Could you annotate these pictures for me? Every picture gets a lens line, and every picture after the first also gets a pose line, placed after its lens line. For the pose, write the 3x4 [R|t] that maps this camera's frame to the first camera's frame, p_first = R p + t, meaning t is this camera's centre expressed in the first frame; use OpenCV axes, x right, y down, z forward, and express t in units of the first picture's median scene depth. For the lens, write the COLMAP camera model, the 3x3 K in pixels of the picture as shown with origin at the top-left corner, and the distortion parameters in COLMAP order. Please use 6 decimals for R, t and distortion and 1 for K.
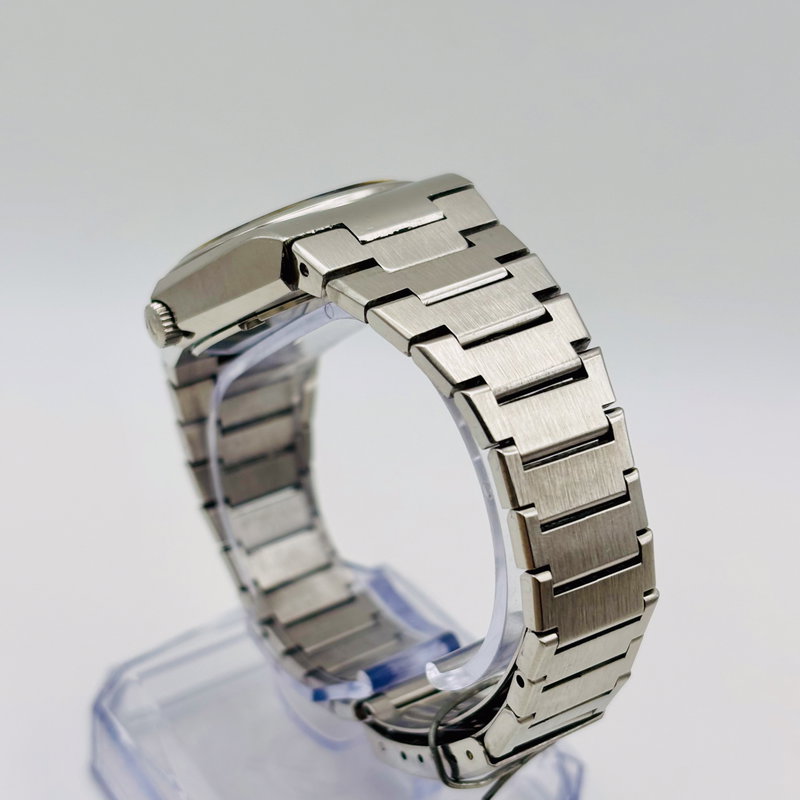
lens RADIAL K [[1710.1, 0, 400.0], [0, 1710.1, 400.0], [0, 0, 1]] dist [0.121061, -0.858141]
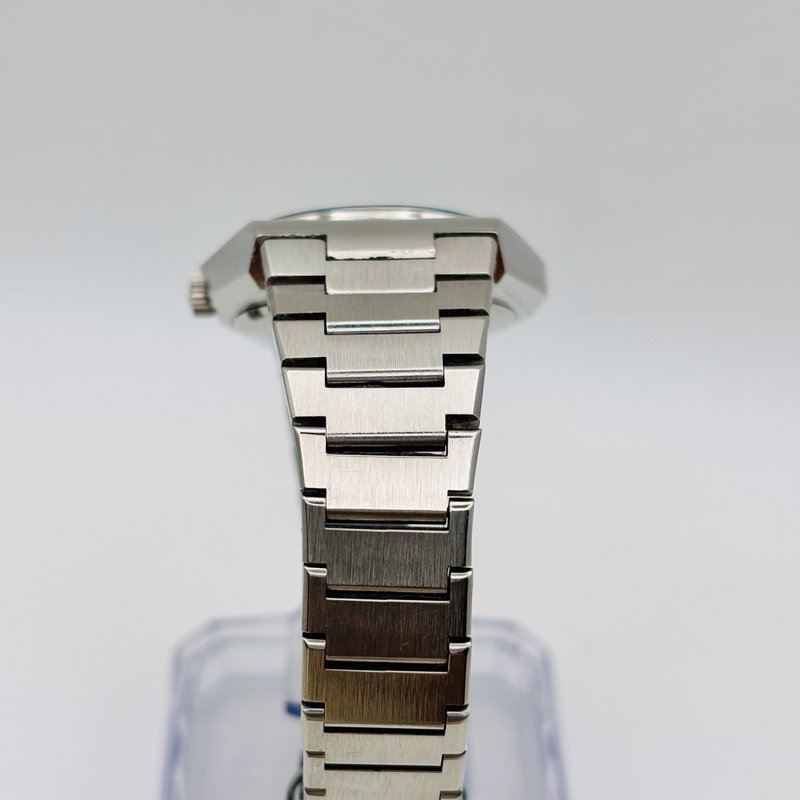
lens RADIAL K [[1710.1, 0, 400.0], [0, 1710.1, 400.0], [0, 0, 1]] dist [0.121061, -0.858141]
pose [[0.848907, 0.279588, -0.448540, 0.478715], [-0.286727, 0.956514, 0.053563, -0.081526], [0.444010, 0.083138, 0.892156, 0.176862]]
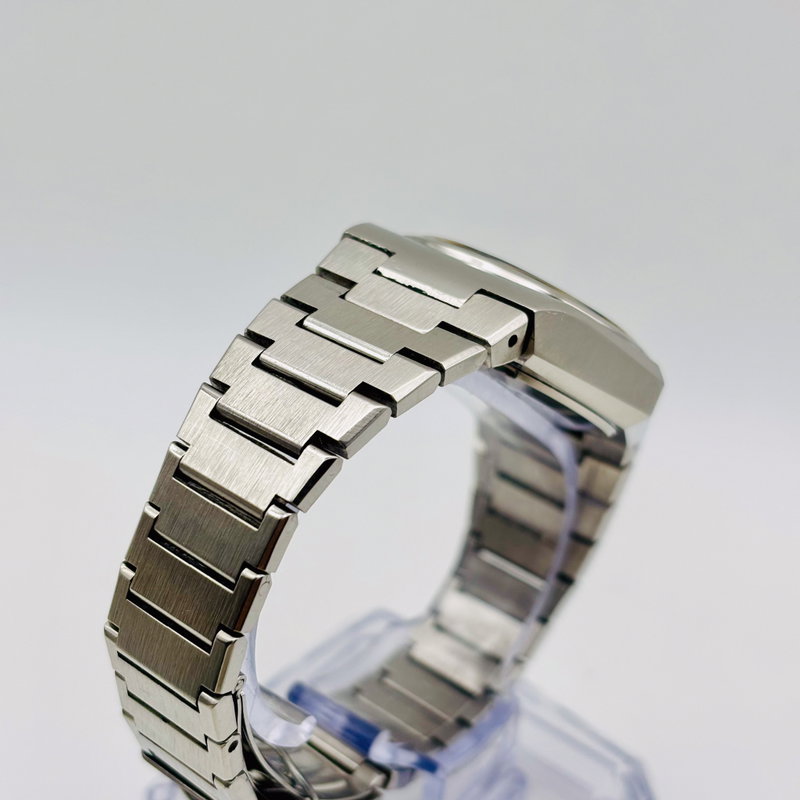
lens RADIAL K [[1710.1, 0, 400.0], [0, 1710.1, 400.0], [0, 0, 1]] dist [0.121061, -0.858141]
pose [[0.313596, 0.513324, -0.798847, 0.840541], [-0.582974, 0.768148, 0.264745, -0.315888], [0.749532, 0.382684, 0.540143, 0.519988]]
